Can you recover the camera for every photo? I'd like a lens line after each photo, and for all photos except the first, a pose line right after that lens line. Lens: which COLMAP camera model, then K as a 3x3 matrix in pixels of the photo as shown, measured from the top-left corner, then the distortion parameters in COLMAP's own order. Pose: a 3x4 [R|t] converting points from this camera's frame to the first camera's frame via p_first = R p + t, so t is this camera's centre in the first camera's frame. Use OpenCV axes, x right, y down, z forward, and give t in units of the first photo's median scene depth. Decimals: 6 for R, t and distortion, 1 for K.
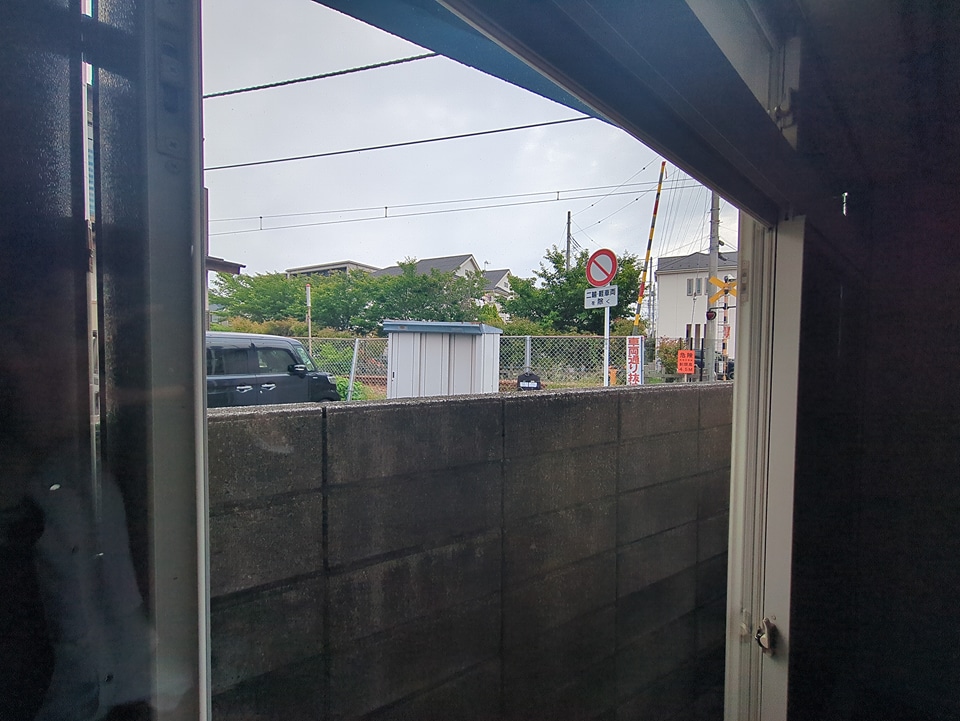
lens RADIAL K [[378.9, 0, 485.4], [0, 378.9, 359.7], [0, 0, 1]] dist [0.000168, 0.000058]
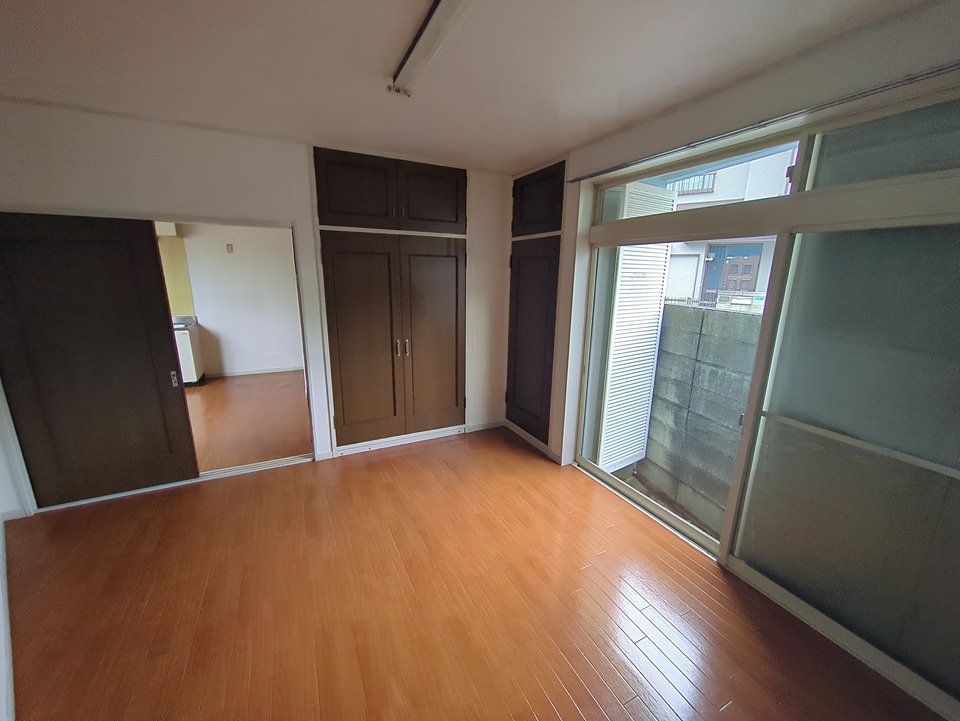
lens RADIAL K [[378.9, 0, 485.4], [0, 378.9, 359.7], [0, 0, 1]] dist [0.000168, 0.000058]
pose [[-0.224626, 0.197318, -0.954258, 2.710728], [-0.056336, 0.975016, 0.214871, -0.025418], [0.972815, 0.102025, -0.207898, -0.050603]]
